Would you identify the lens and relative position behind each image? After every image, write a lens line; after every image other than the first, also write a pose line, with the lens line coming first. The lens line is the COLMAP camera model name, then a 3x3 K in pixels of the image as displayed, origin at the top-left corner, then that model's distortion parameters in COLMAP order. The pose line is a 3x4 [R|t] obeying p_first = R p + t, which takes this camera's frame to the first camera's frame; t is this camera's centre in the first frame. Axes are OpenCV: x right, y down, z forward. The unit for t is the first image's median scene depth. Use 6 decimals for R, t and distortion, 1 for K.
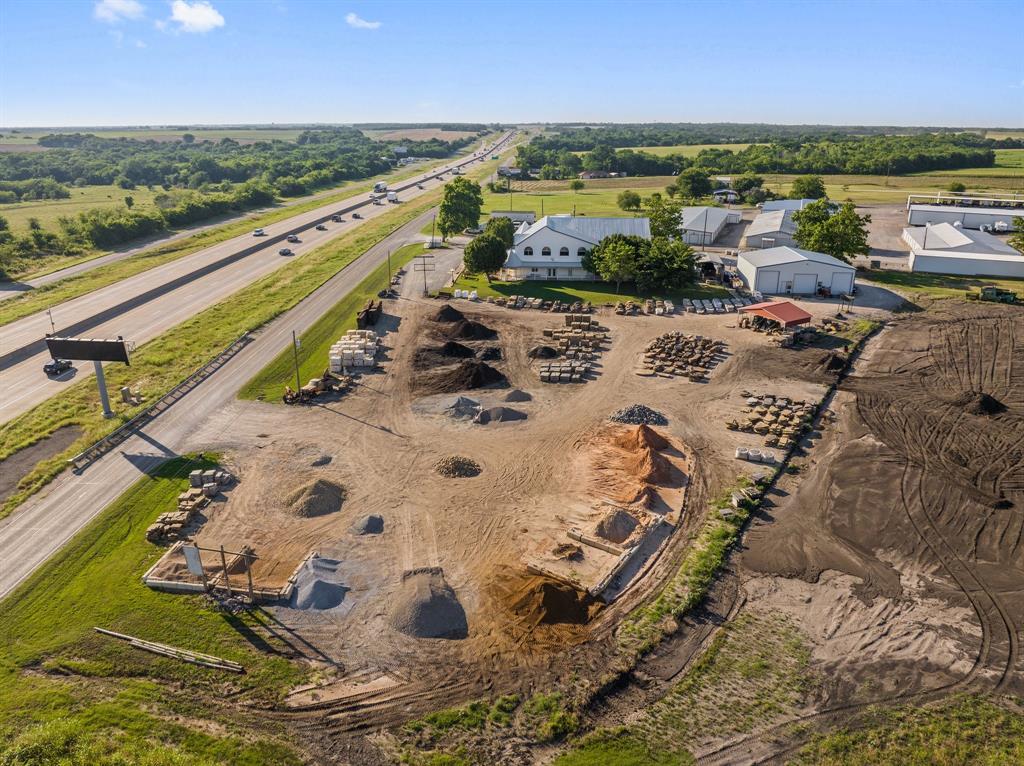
lens RADIAL K [[721.4, 0, 513.6], [0, 721.4, 383.2], [0, 0, 1]] dist [-0.044902, 0.004303]
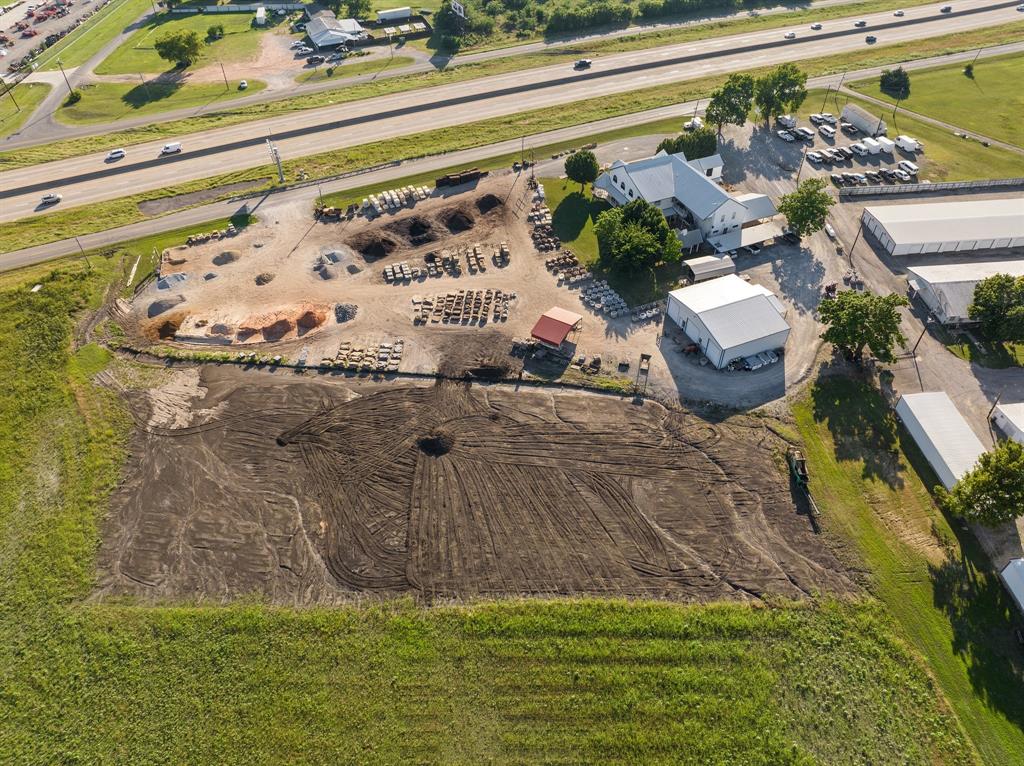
lens RADIAL K [[714.4, 0, 514.8], [0, 714.4, 381.6], [0, 0, 1]] dist [-0.058054, 0.037265]
pose [[0.449870, 0.623676, -0.639253, 1.478989], [-0.300562, 0.779749, 0.549230, -0.847314], [0.840999, -0.054947, 0.538239, 0.352984]]
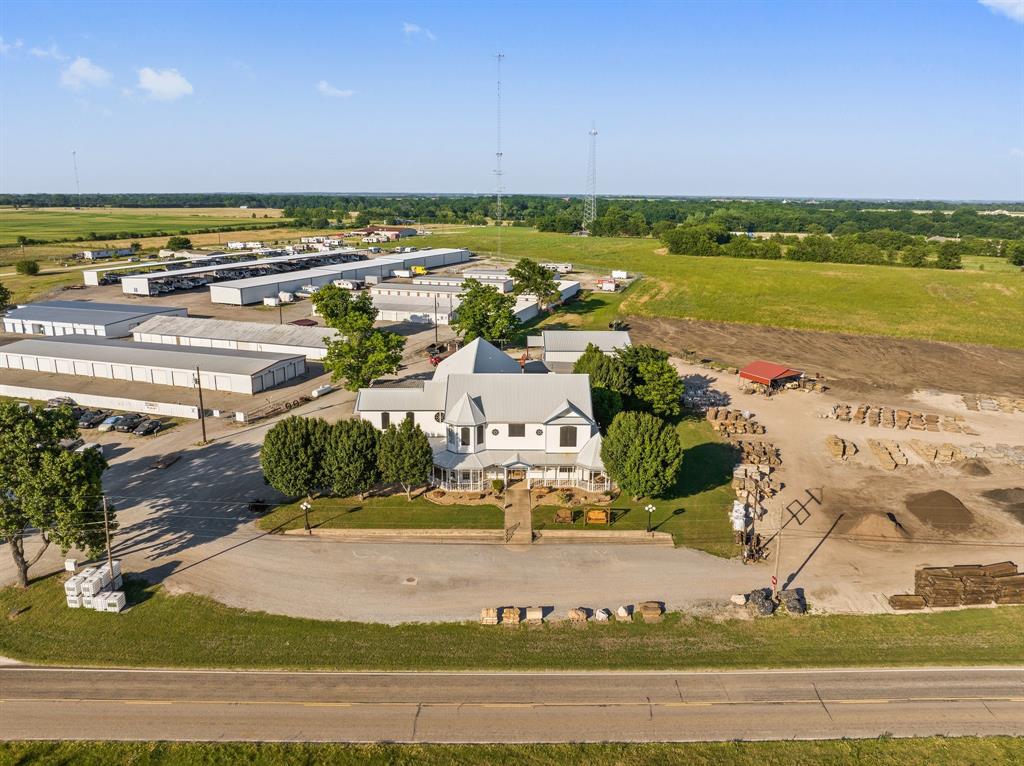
lens RADIAL K [[730.9, 0, 514.5], [0, 730.9, 382.3], [0, 0, 1]] dist [-0.061381, 0.043773]
pose [[-0.061305, -0.254418, 0.965149, -0.847382], [0.333352, 0.906226, 0.260060, -0.627342], [-0.940807, 0.337677, 0.029255, 1.689888]]
